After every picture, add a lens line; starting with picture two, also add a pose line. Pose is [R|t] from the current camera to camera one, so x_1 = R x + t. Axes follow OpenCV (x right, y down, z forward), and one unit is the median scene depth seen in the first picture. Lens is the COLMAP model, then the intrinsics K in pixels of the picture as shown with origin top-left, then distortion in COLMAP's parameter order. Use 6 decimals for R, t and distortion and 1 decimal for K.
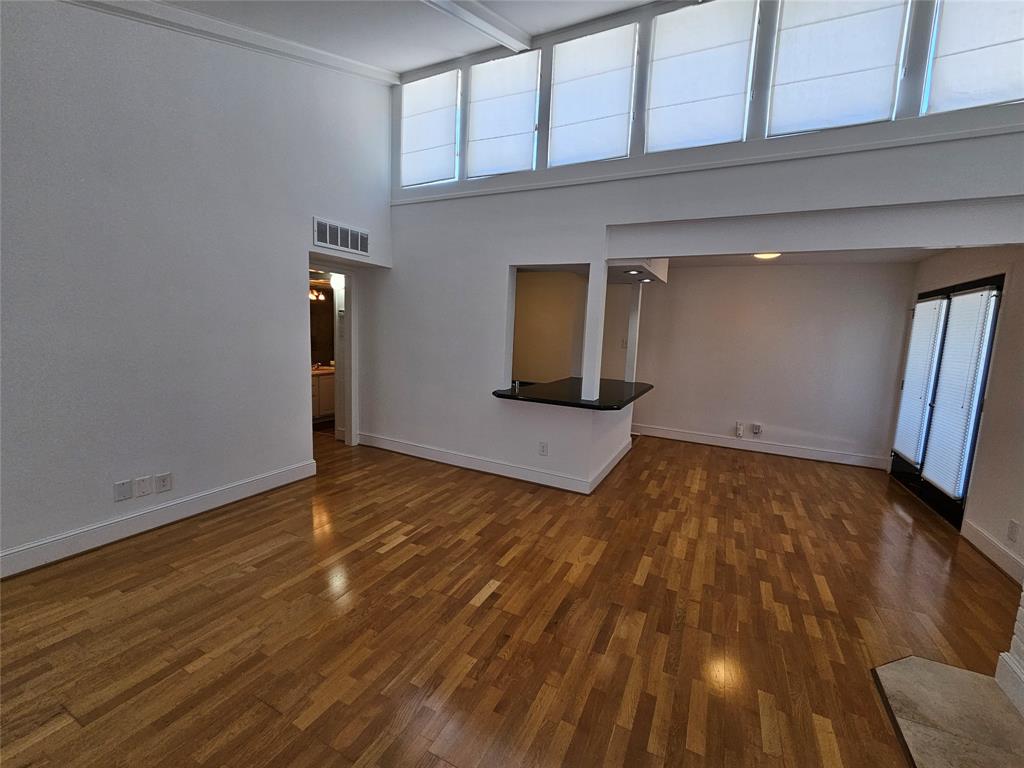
lens RADIAL K [[413.3, 0, 519.9], [0, 413.3, 386.3], [0, 0, 1]] dist [-0.000789, -0.000243]
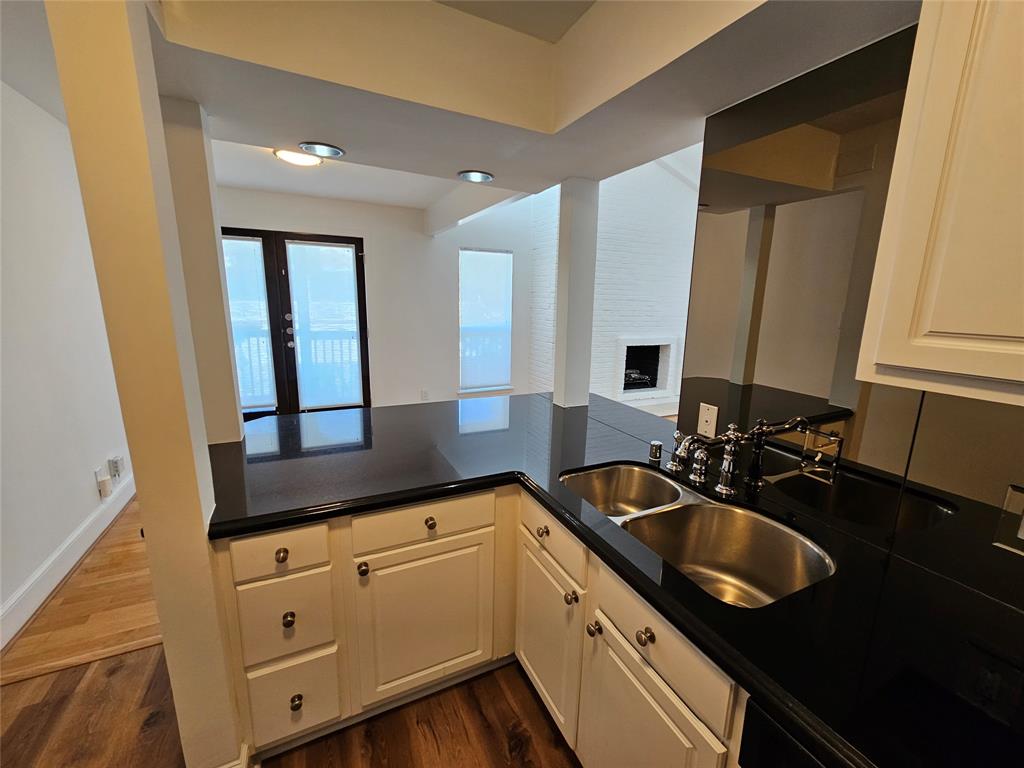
lens RADIAL K [[411.7, 0, 516.7], [0, 411.7, 380.3], [0, 0, 1]] dist [0.000354, 0.000146]
pose [[-0.795765, -0.176275, 0.579384, -0.122608], [0.023306, 0.947079, 0.320154, -0.213082], [-0.605157, 0.268270, -0.749544, 1.588781]]
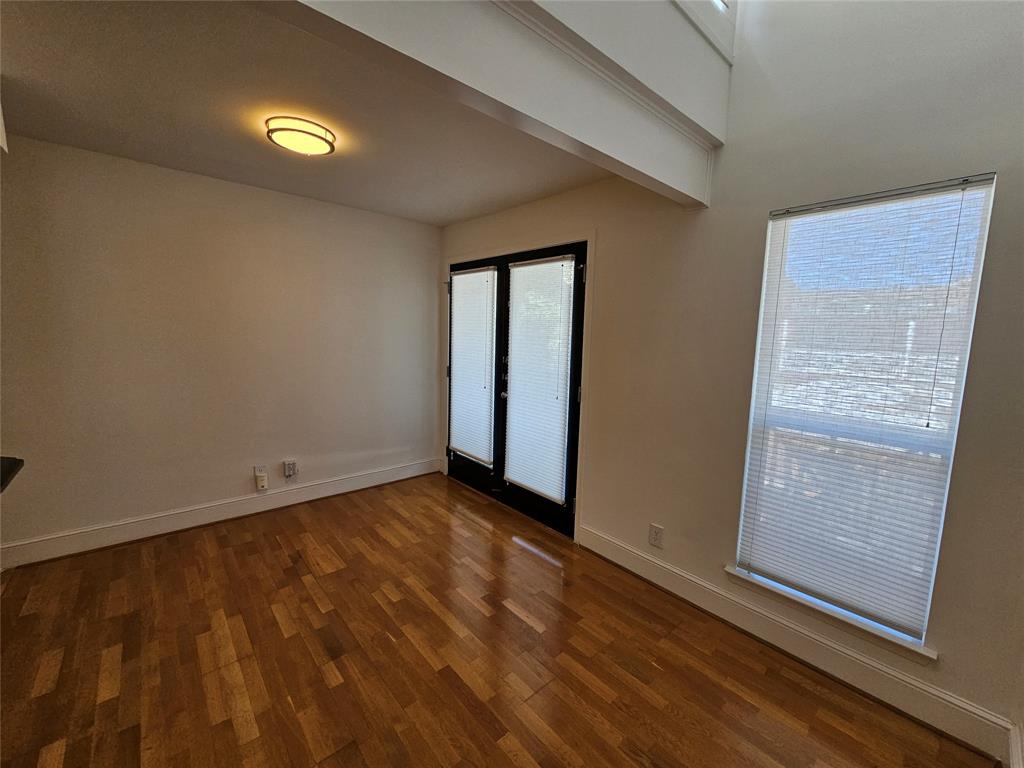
lens RADIAL K [[418.3, 0, 518.3], [0, 418.3, 381.8], [0, 0, 1]] dist [-0.000148, 0.000532]
pose [[0.372121, -0.143259, 0.917062, 0.238682], [0.107211, 0.988038, 0.110843, -0.080830], [-0.921972, 0.057072, 0.383029, 0.689585]]
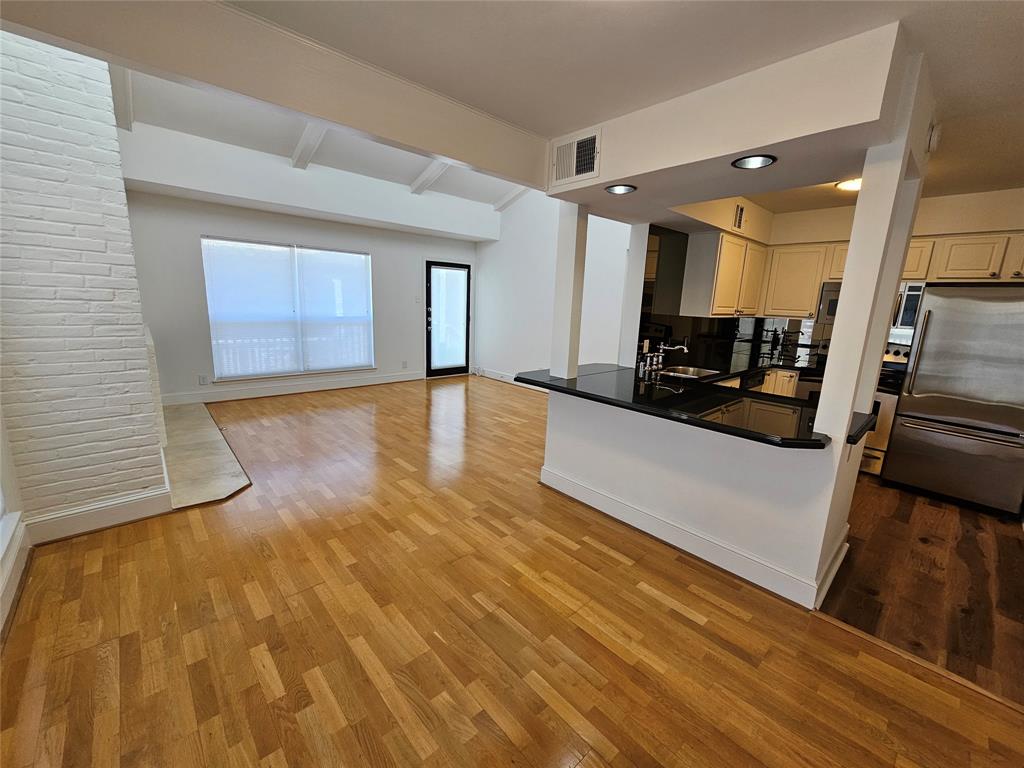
lens RADIAL K [[418.3, 0, 518.3], [0, 418.3, 381.8], [0, 0, 1]] dist [-0.000148, 0.000532]
pose [[-0.348520, 0.129256, -0.928346, 1.028153], [-0.177667, 0.963380, 0.200834, -0.117011], [0.920309, 0.234931, -0.312792, 1.247262]]
